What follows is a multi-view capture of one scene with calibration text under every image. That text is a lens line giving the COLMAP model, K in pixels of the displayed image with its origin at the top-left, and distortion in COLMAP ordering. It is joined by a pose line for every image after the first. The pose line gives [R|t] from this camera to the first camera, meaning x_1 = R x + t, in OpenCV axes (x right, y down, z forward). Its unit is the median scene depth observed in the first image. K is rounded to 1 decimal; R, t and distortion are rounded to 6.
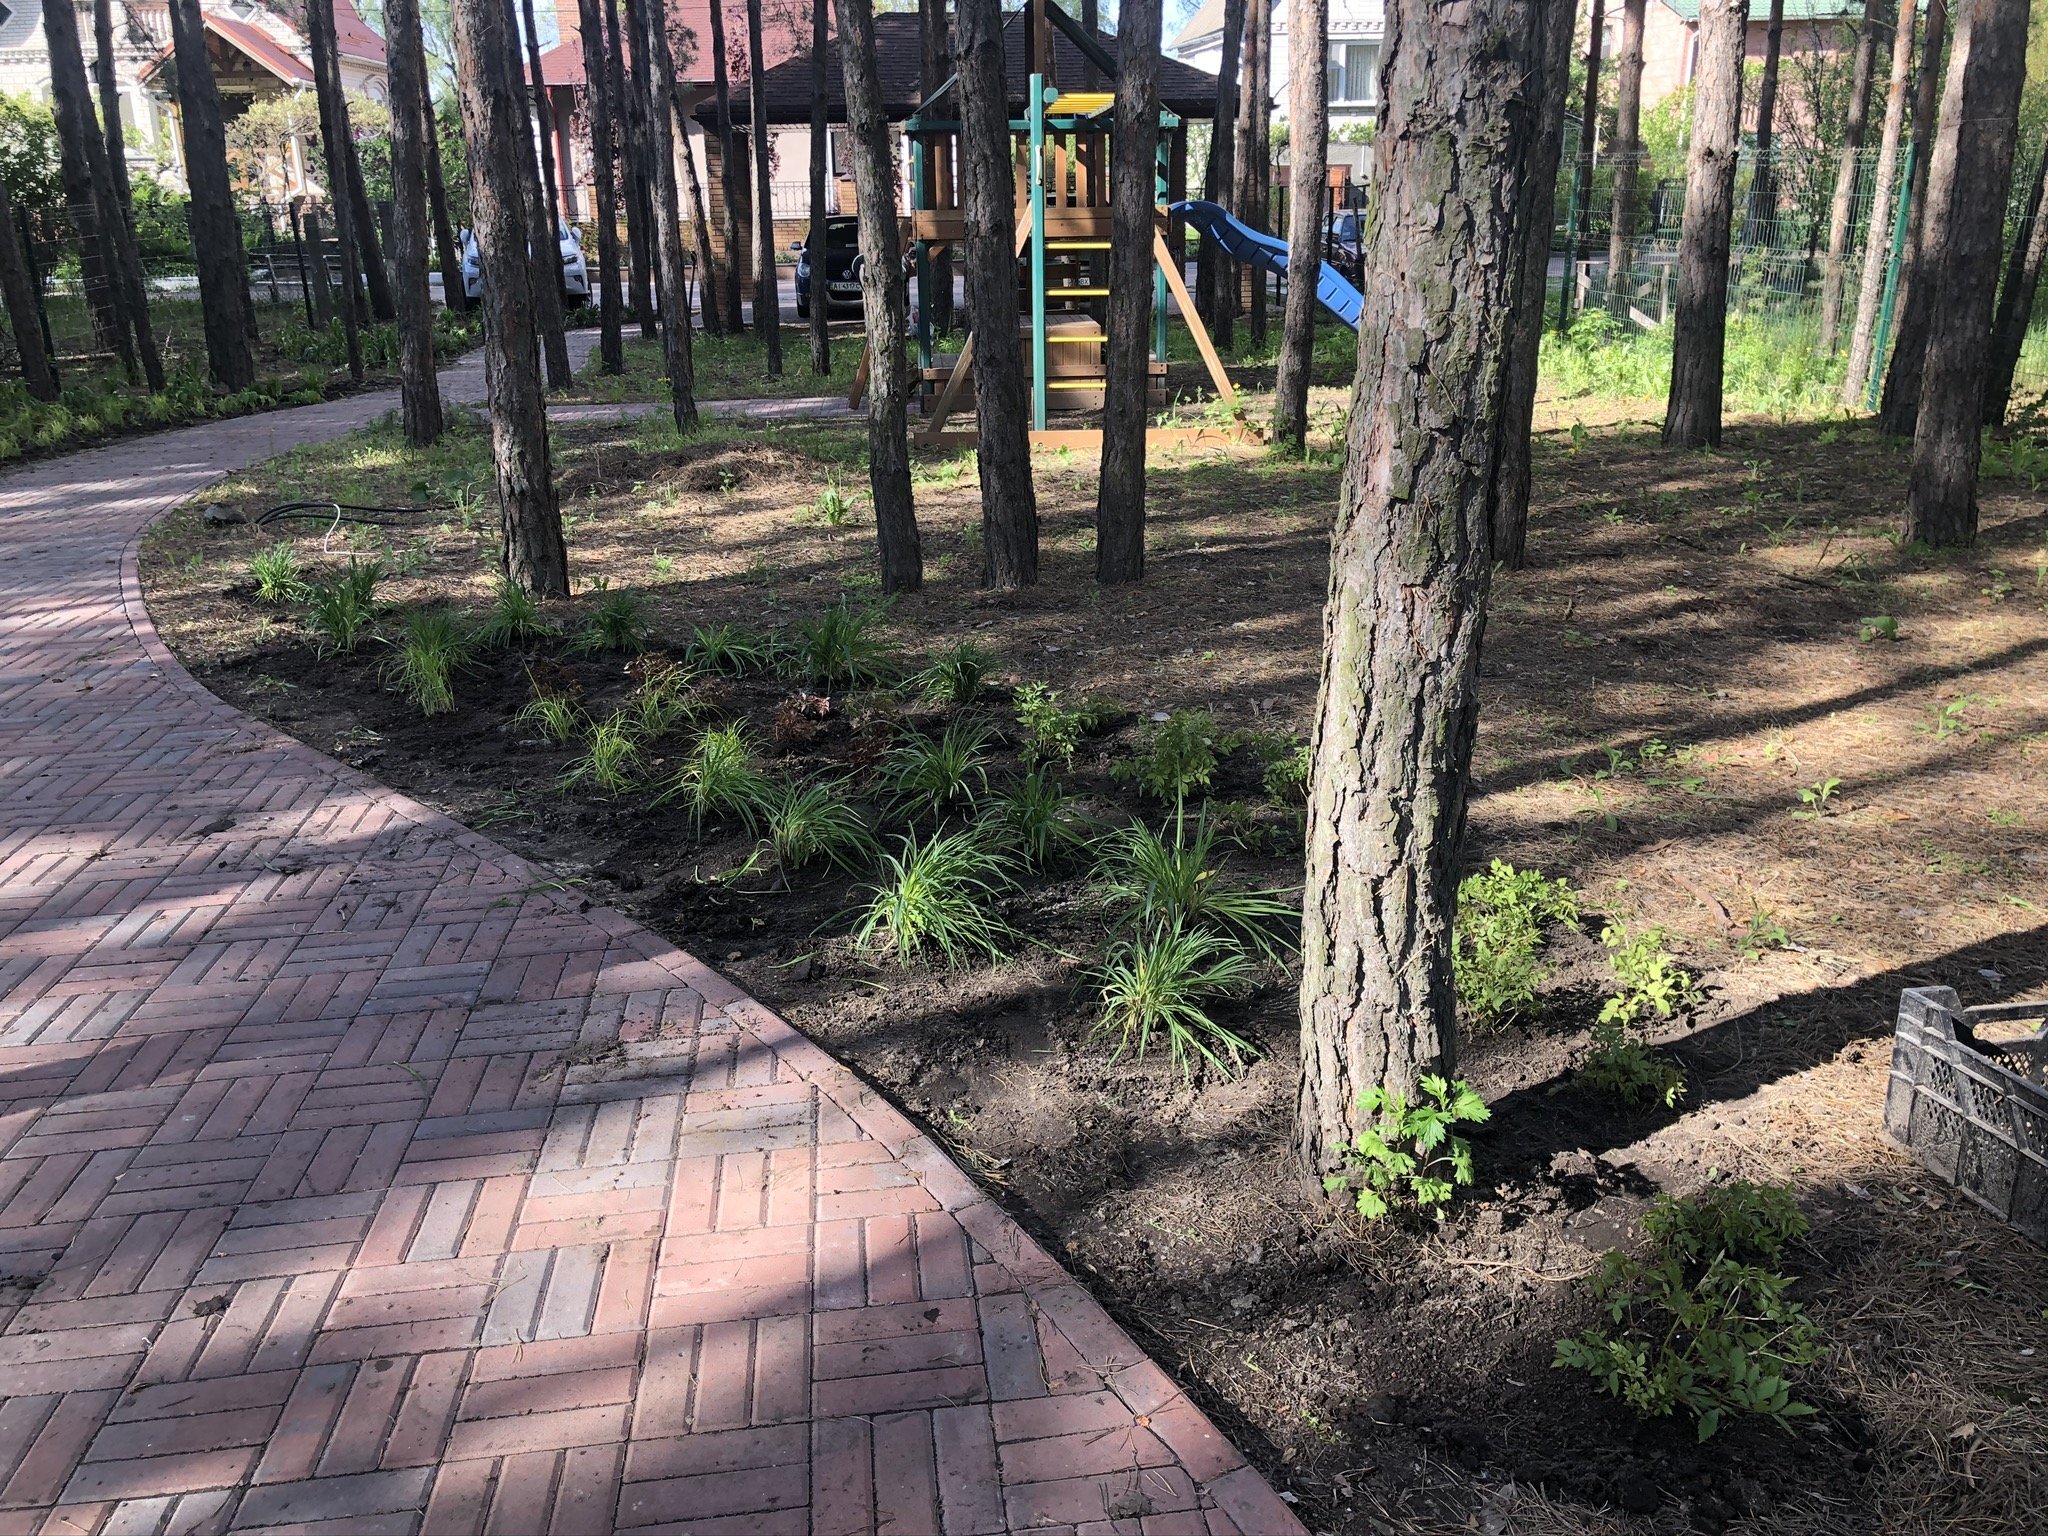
lens RADIAL K [[1644.1, 0, 1011.4], [0, 1644.1, 769.3], [0, 0, 1]] dist [0.023885, -0.007597]
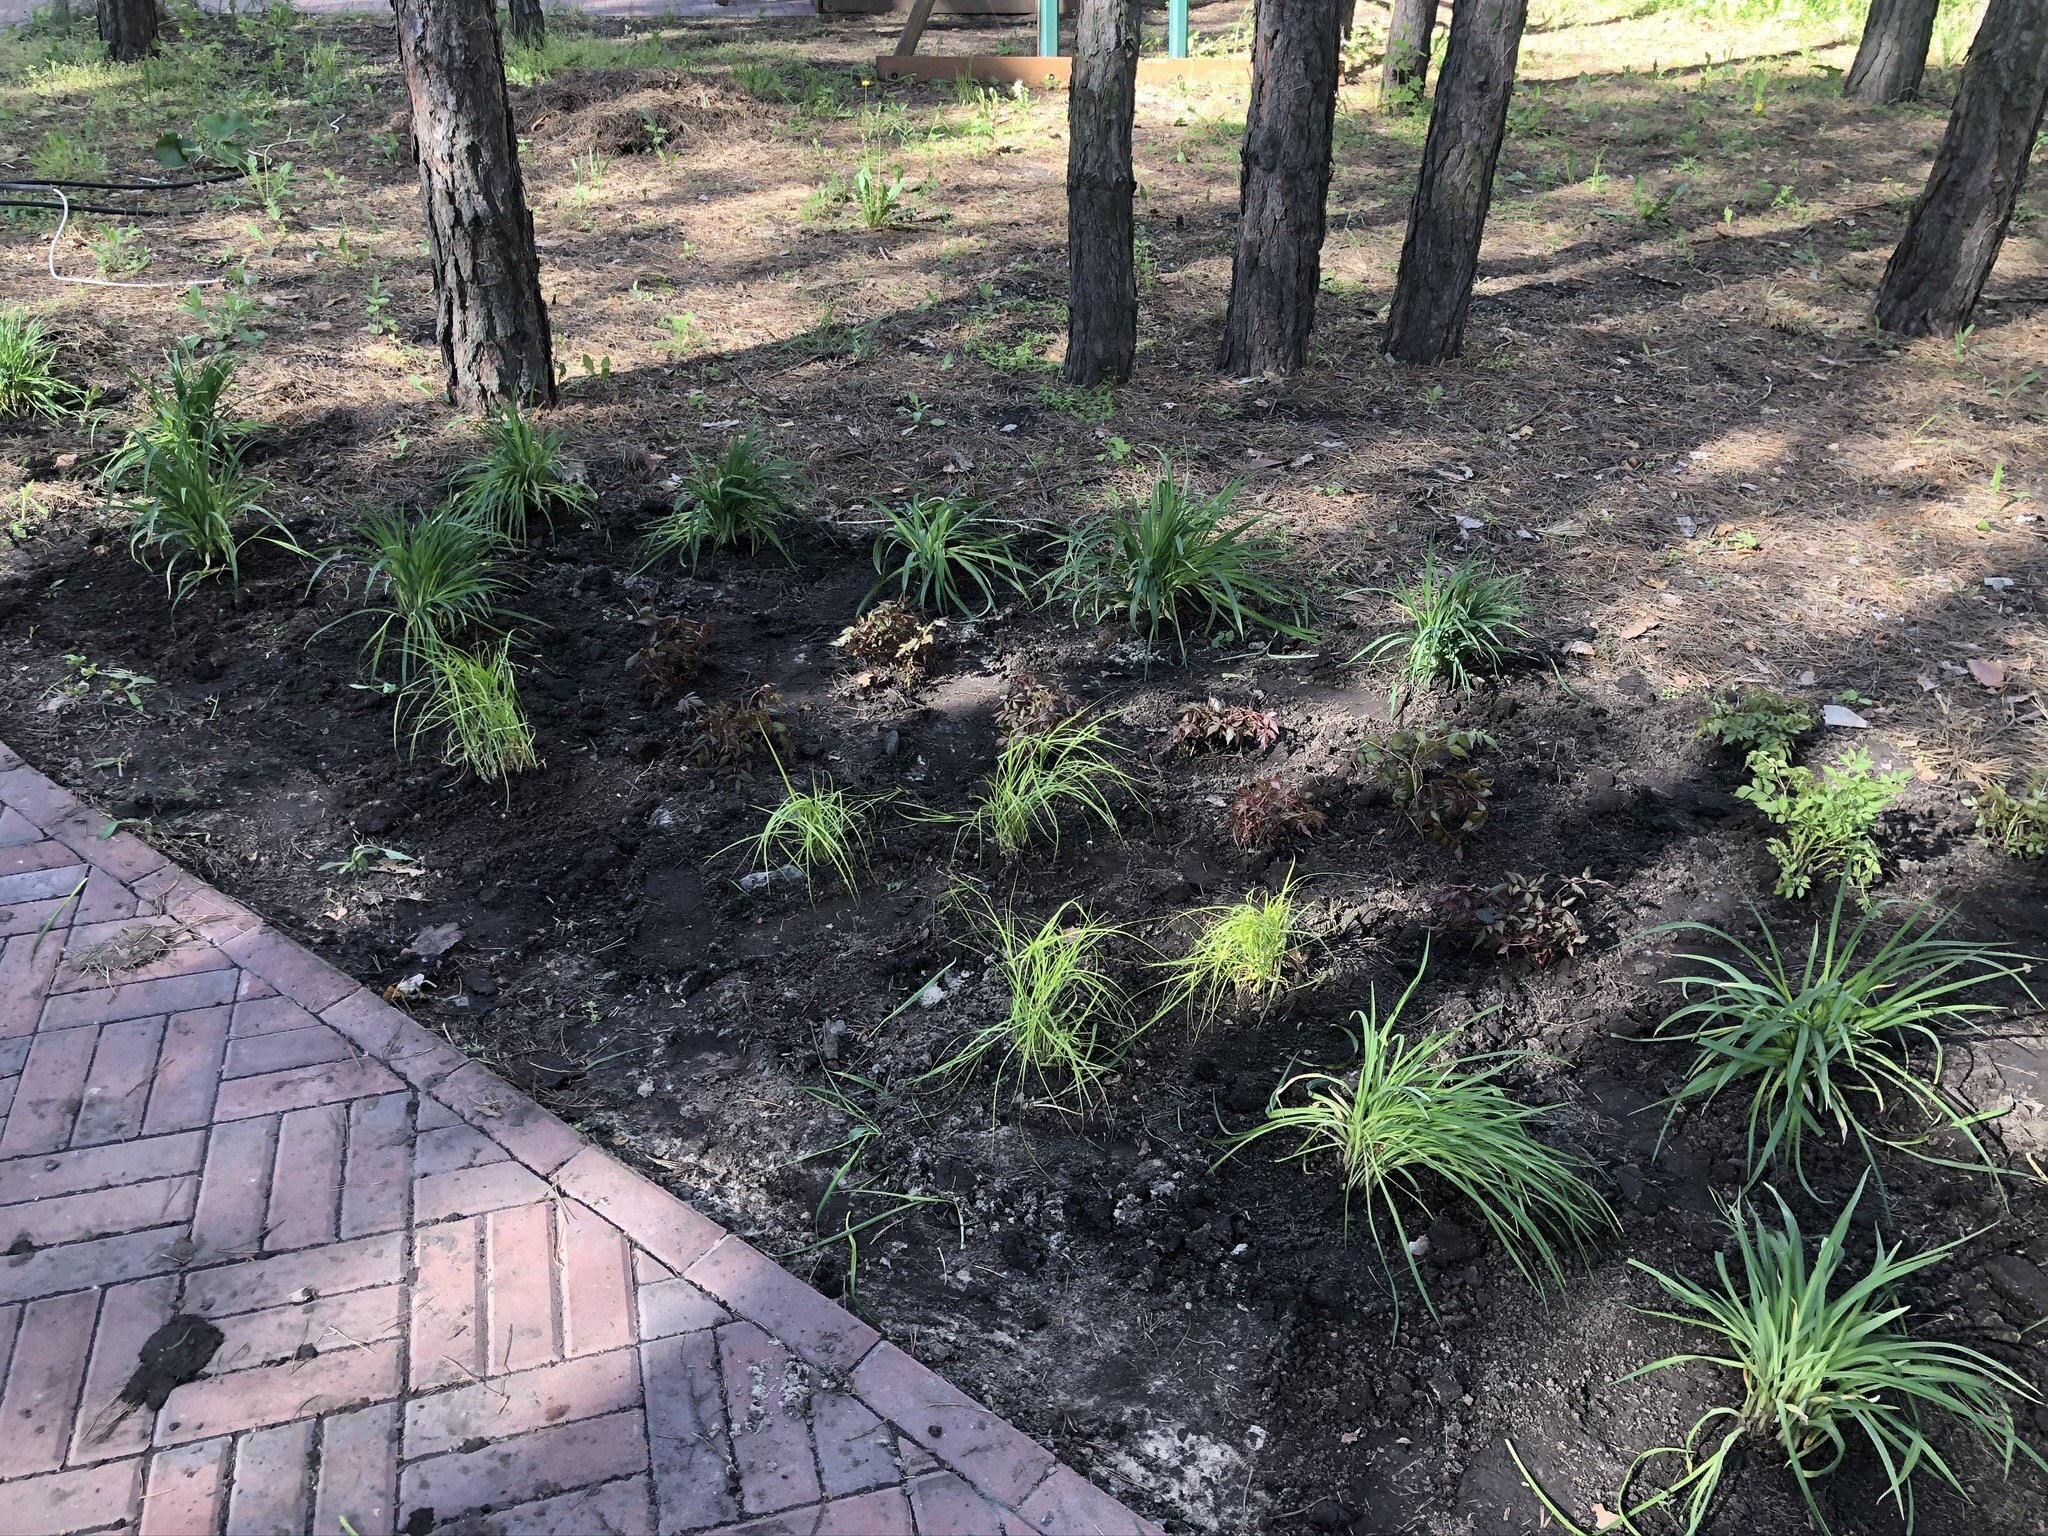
lens RADIAL K [[1644.1, 0, 1039.0], [0, 1644.1, 759.8], [0, 0, 1]] dist [0.023885, -0.007597]
pose [[0.984392, -0.049283, 0.168951, -0.213014], [0.010258, 0.974427, 0.224470, -0.113662], [-0.175693, -0.219233, 0.959723, 0.391256]]
